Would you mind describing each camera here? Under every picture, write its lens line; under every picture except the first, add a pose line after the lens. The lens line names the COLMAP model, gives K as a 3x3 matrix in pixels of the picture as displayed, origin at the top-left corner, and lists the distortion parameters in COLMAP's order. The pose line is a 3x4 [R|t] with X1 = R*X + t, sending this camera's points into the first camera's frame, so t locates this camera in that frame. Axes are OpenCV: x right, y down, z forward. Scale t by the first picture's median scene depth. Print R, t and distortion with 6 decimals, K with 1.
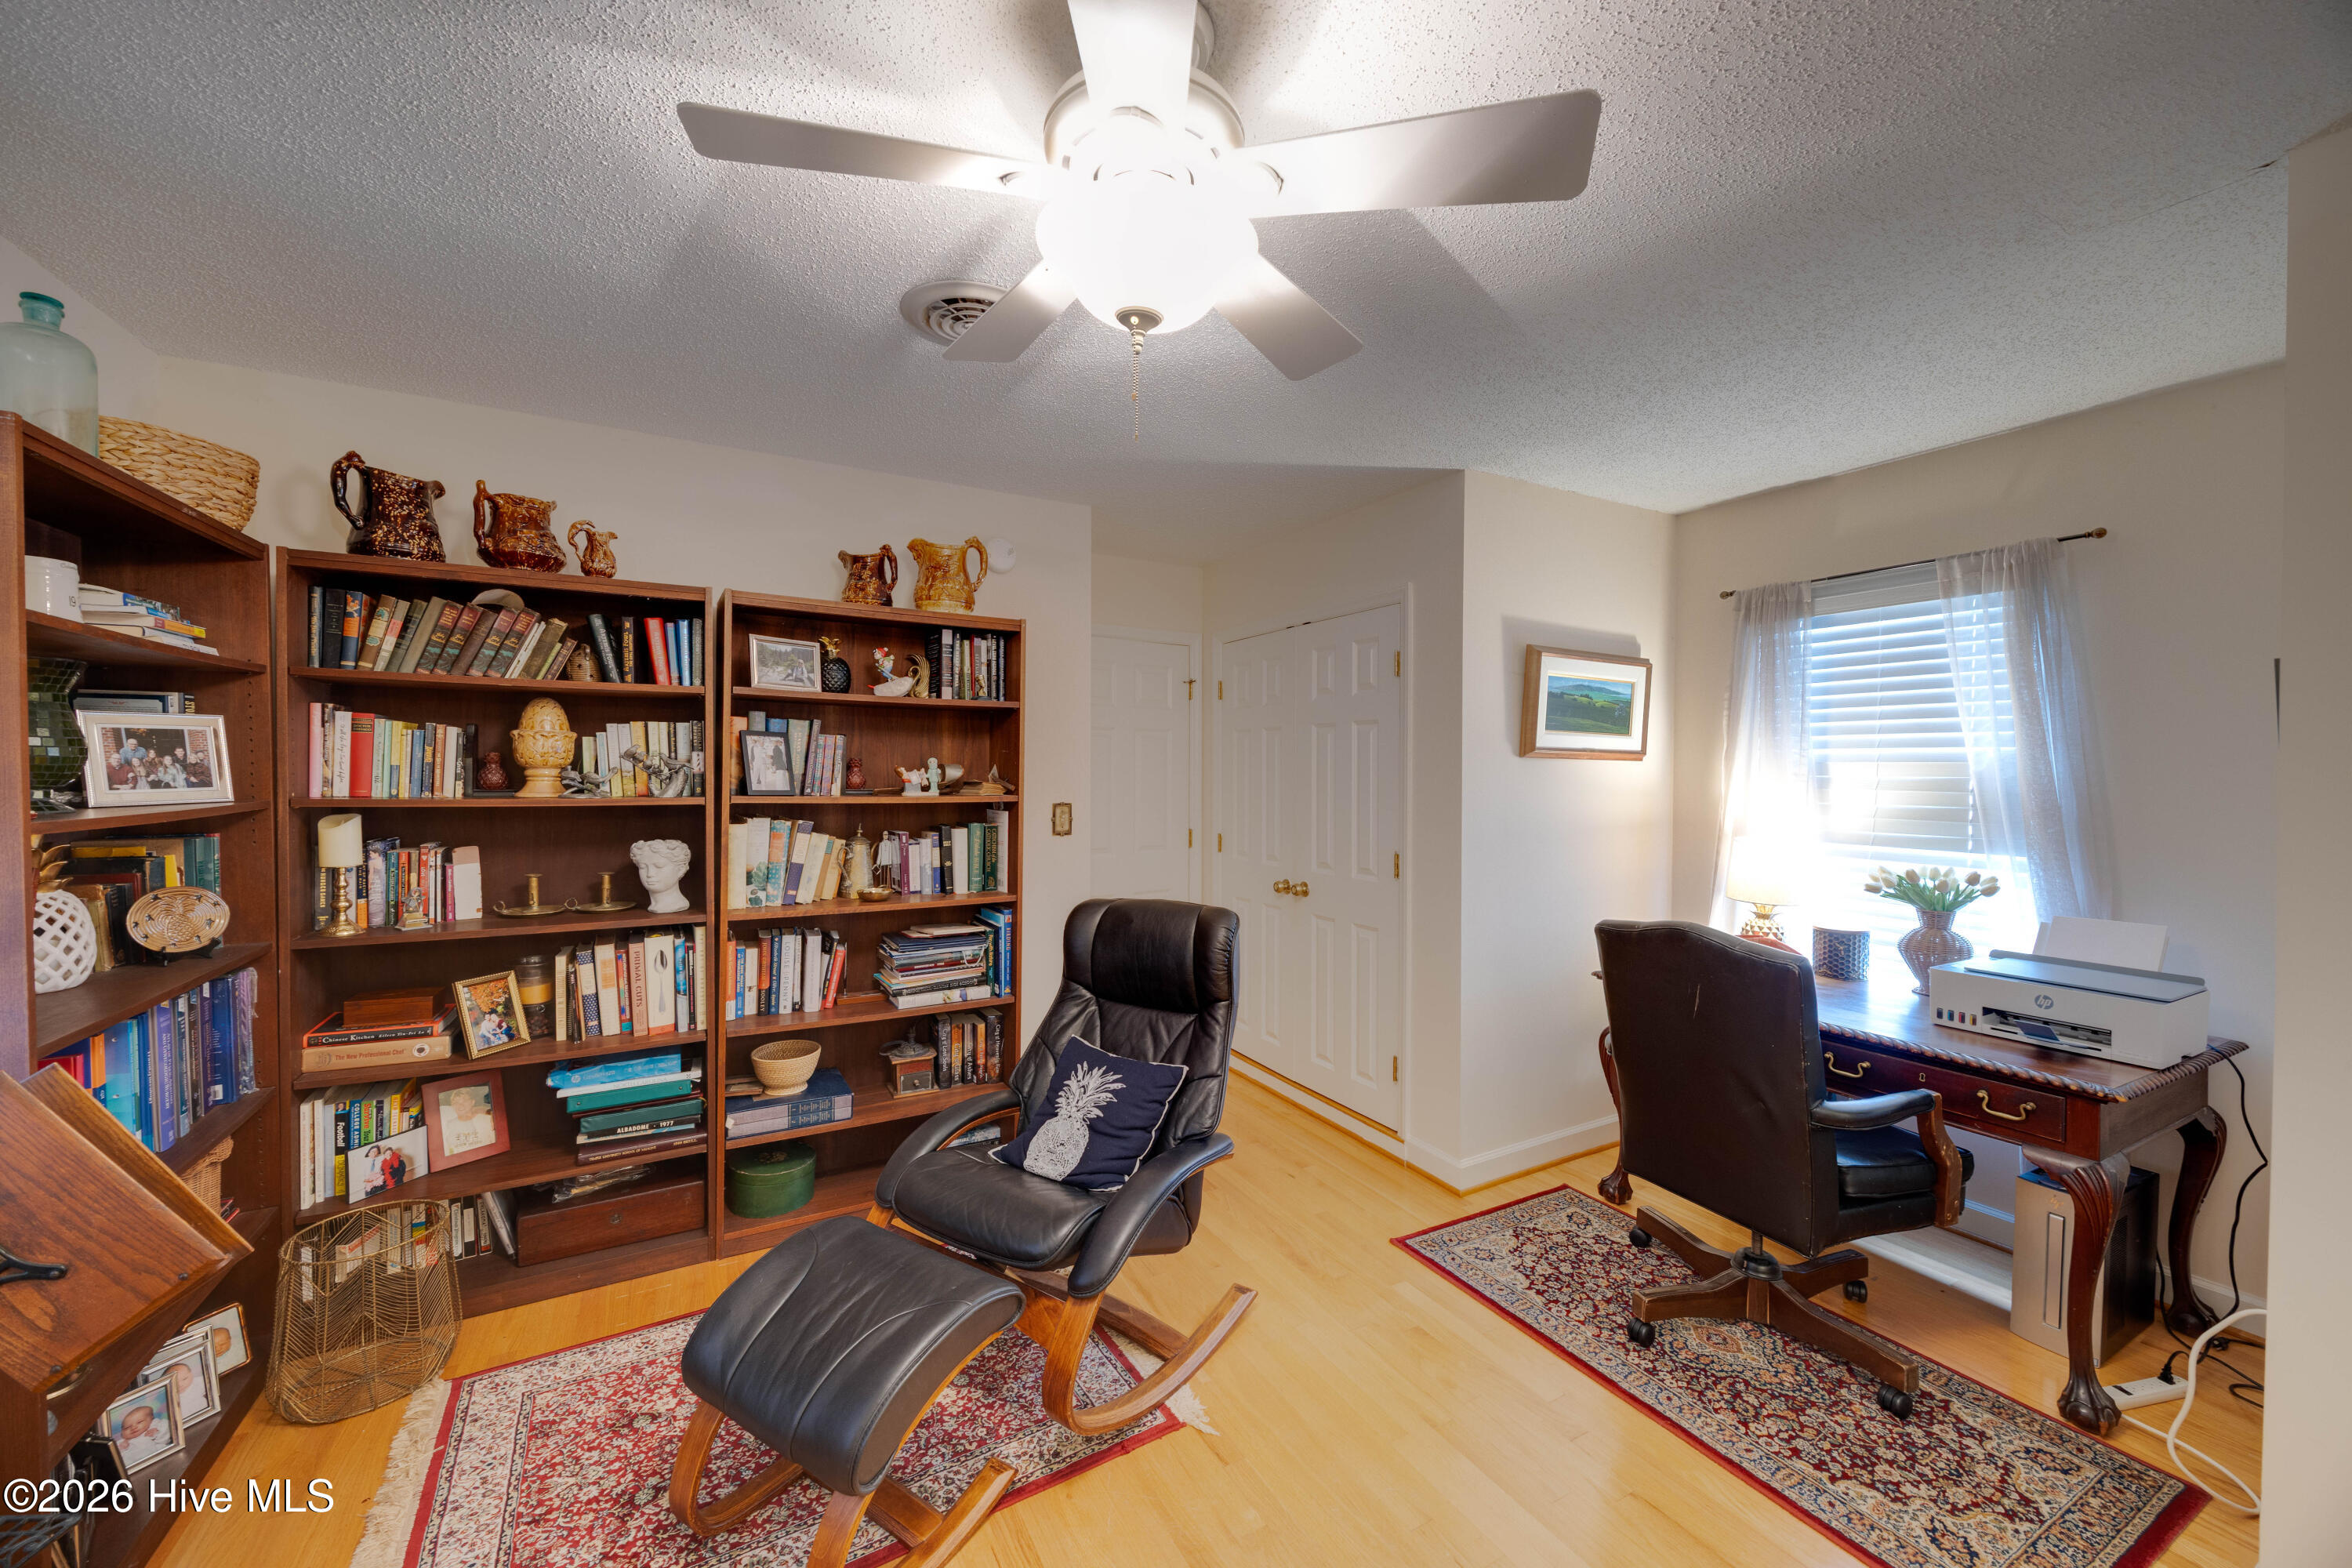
lens RADIAL K [[900.1, 0, 1170.4], [0, 900.1, 785.9], [0, 0, 1]] dist [-0.000786, 0.000214]
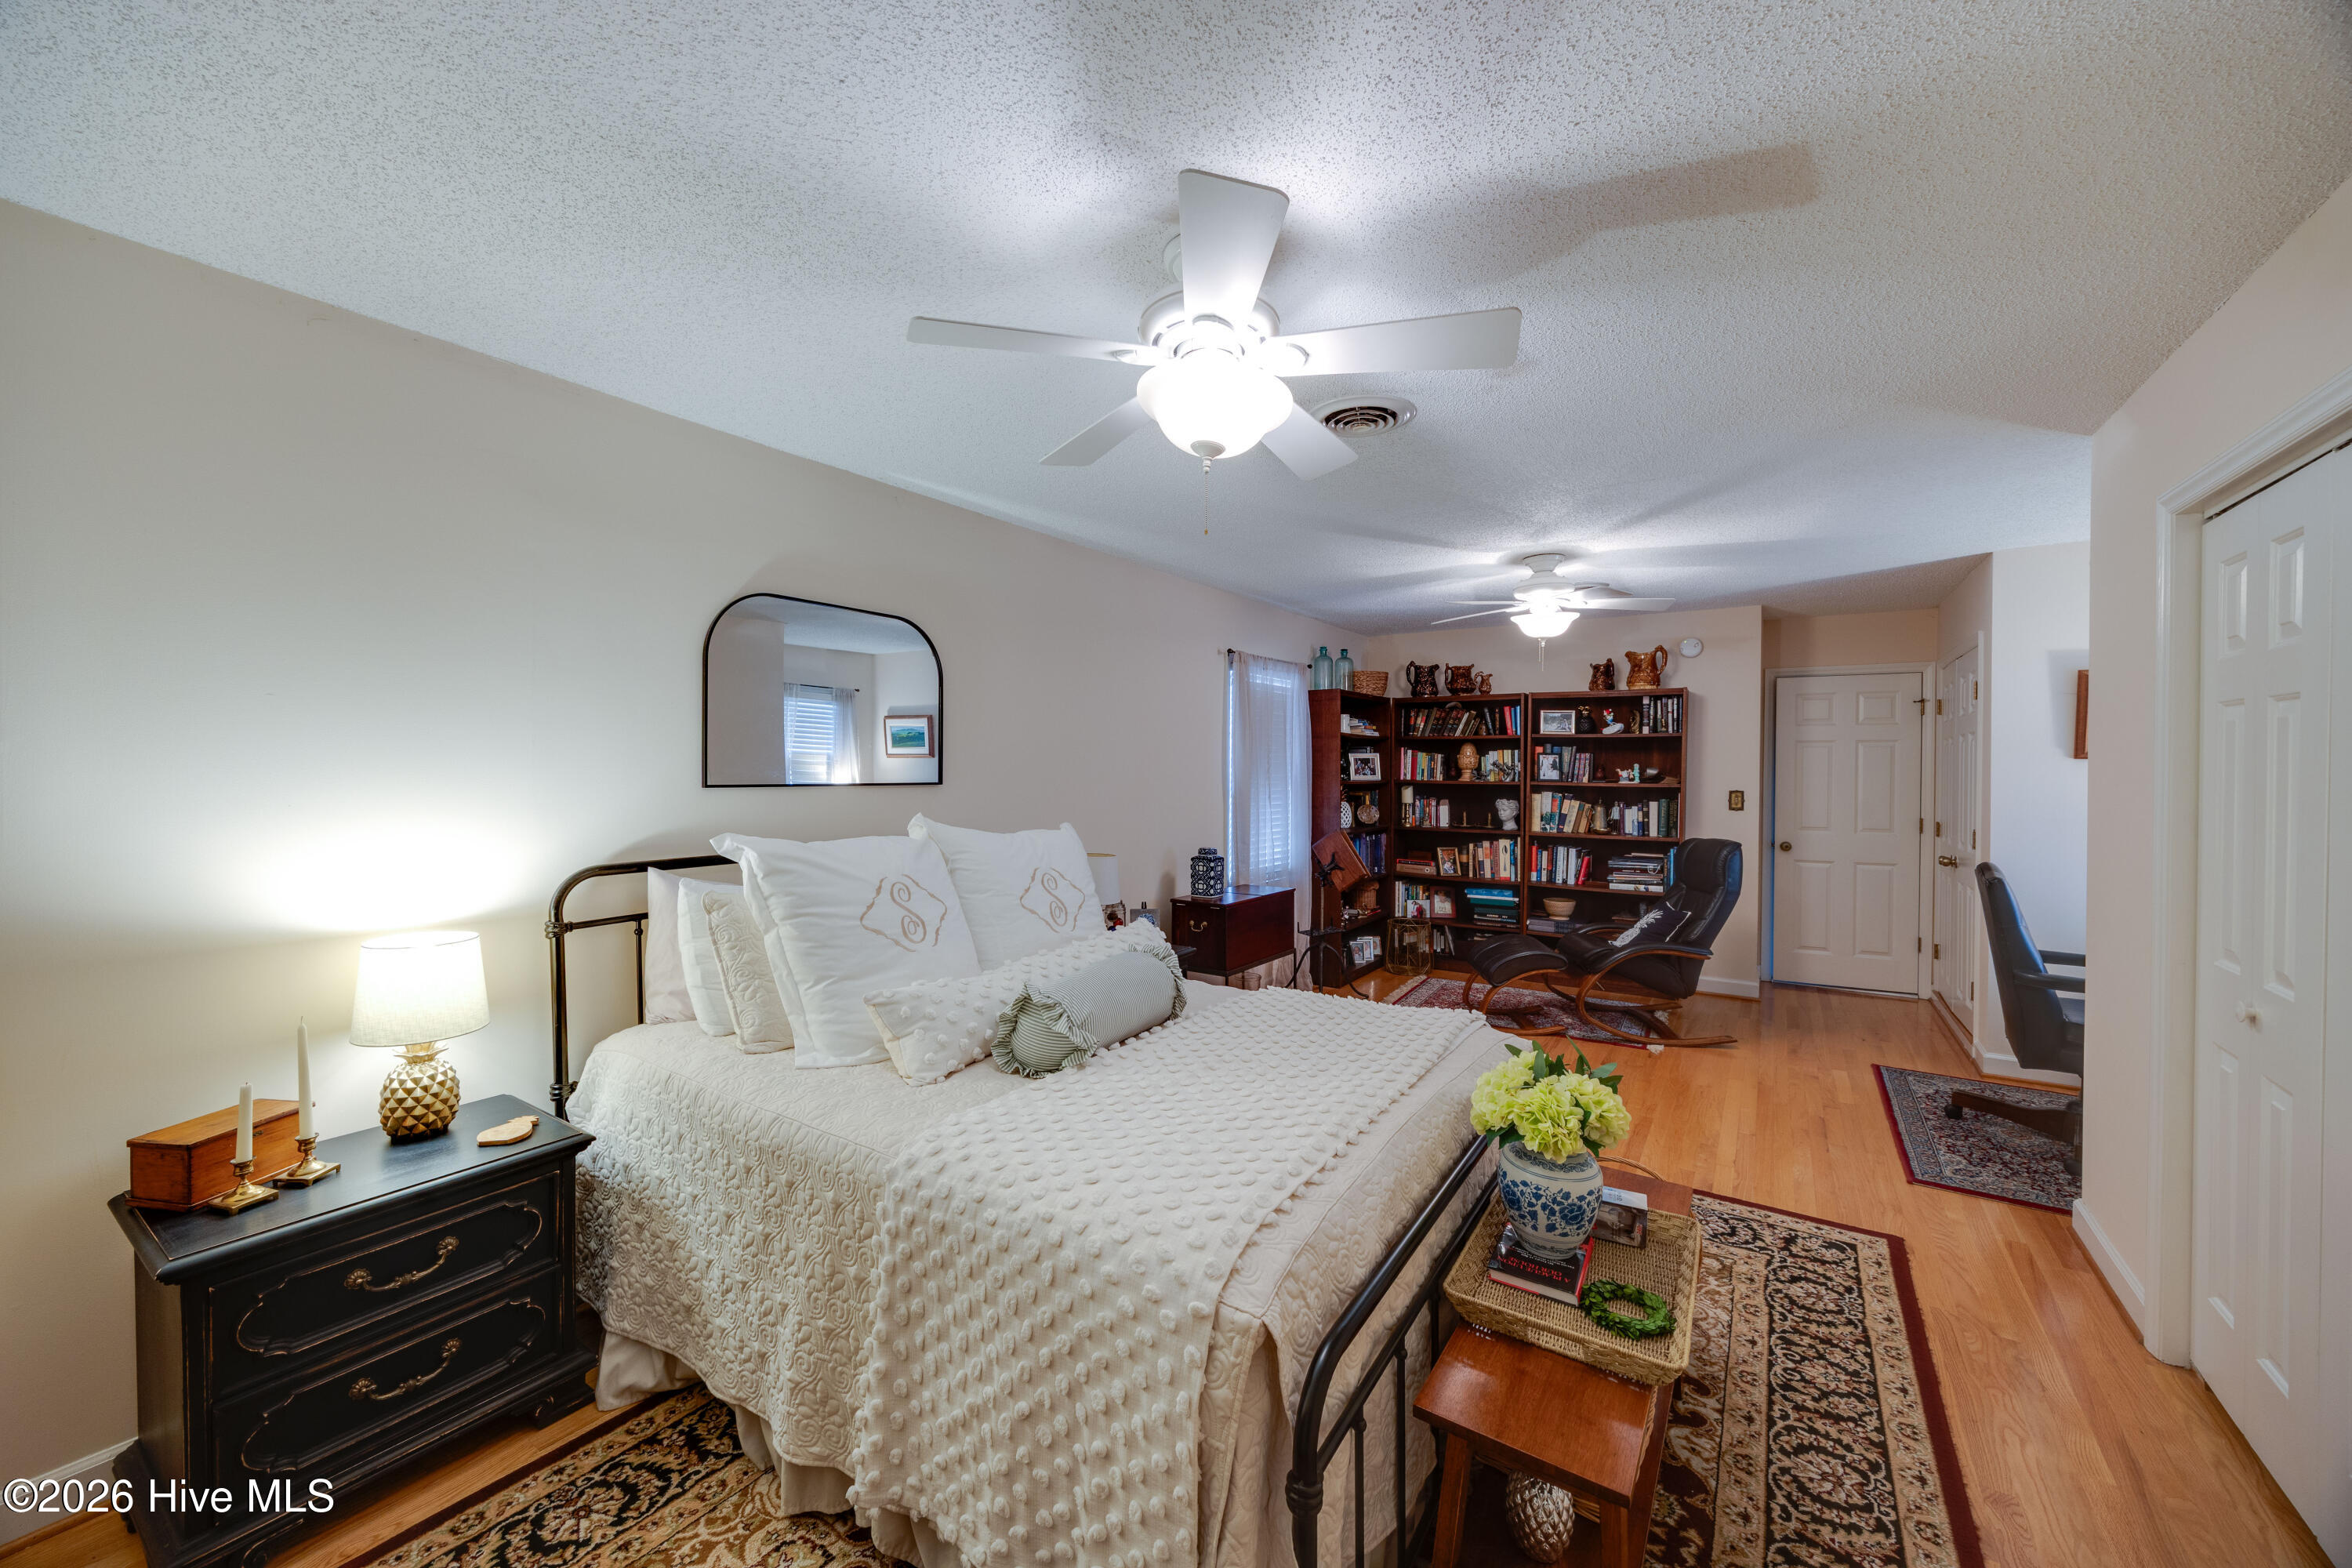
lens RADIAL K [[900.1, 0, 1173.0], [0, 900.1, 775.5], [0, 0, 1]] dist [-0.000786, 0.000214]
pose [[0.465169, 0.004266, -0.885211, 1.141326], [-0.018835, 0.999810, -0.005080, 0.025618], [0.885021, 0.019036, 0.465161, -0.901888]]
